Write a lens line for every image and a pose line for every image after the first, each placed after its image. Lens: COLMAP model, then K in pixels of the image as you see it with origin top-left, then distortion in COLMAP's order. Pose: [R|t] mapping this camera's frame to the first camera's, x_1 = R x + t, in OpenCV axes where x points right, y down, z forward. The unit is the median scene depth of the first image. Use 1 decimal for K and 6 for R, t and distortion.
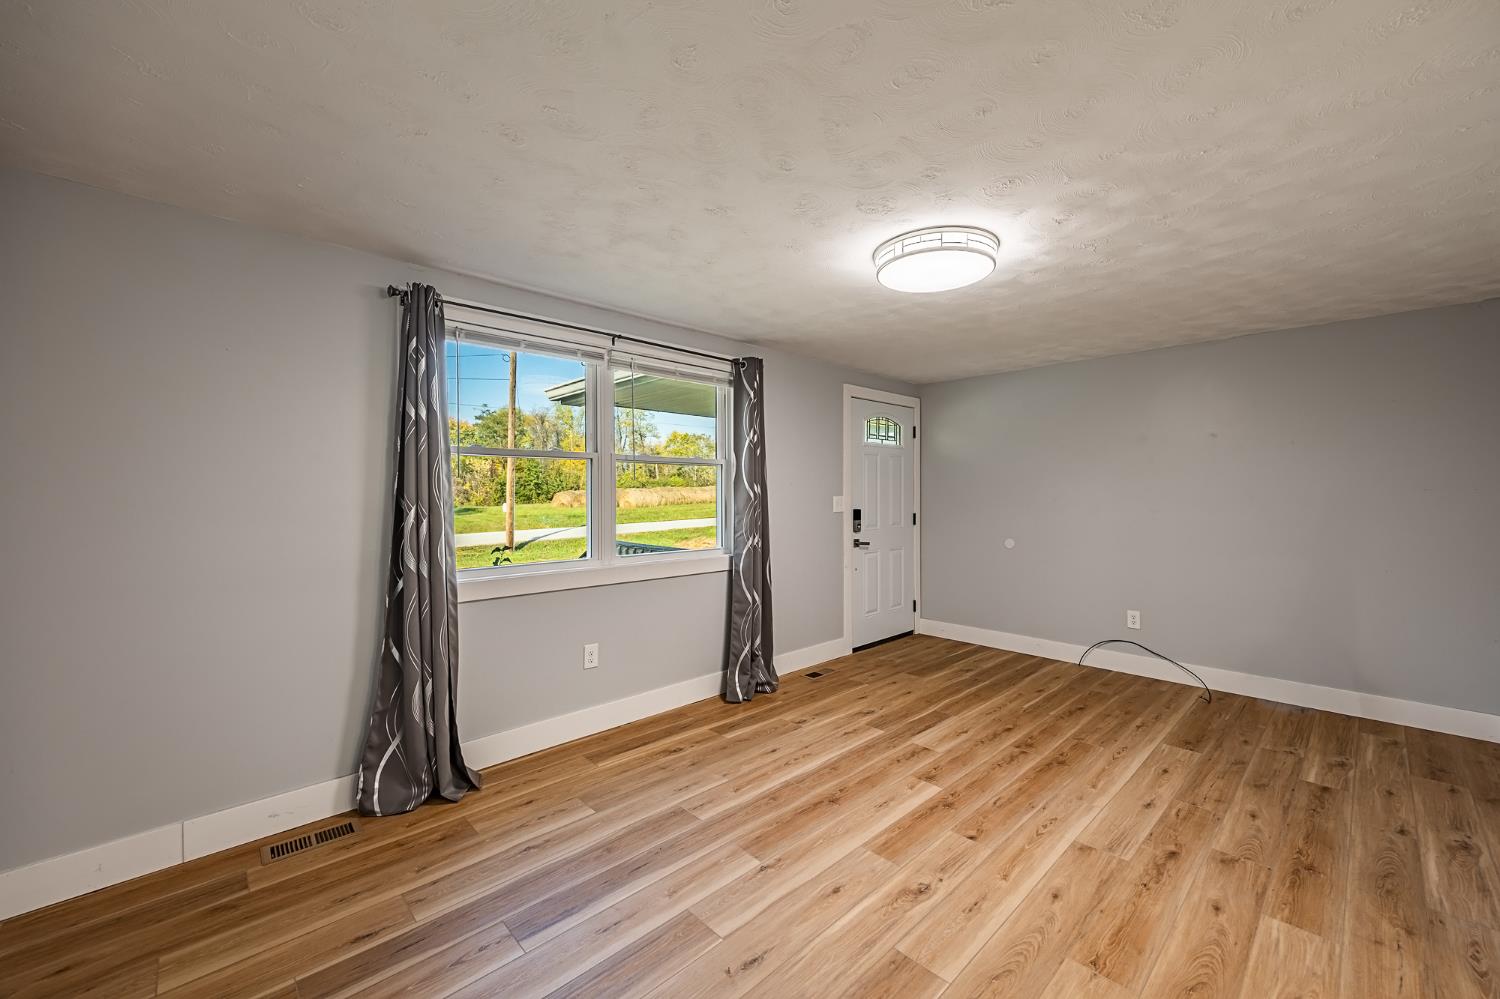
lens RADIAL K [[604.4, 0, 744.9], [0, 604.4, 503.5], [0, 0, 1]] dist [0.000234, -0.000062]
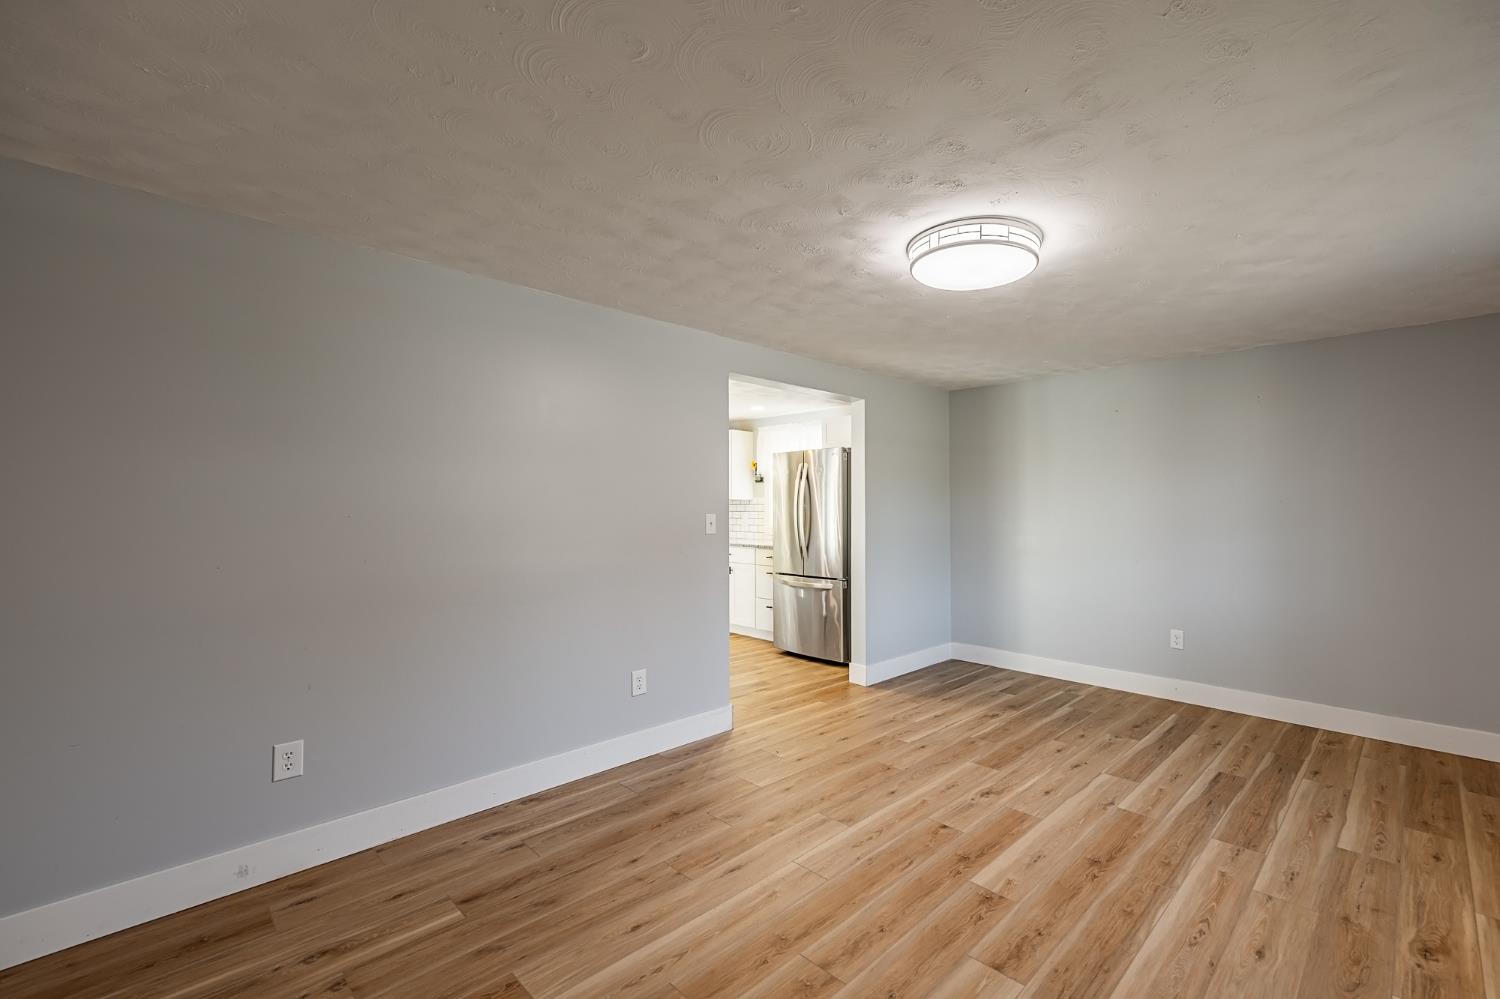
lens RADIAL K [[604.4, 0, 744.9], [0, 604.4, 503.5], [0, 0, 1]] dist [0.000234, -0.000062]
pose [[-0.998780, 0.003828, 0.049234, 0.651257], [0.004317, 0.999942, 0.009831, -0.049626], [-0.049194, 0.010031, -0.998739, 2.019466]]
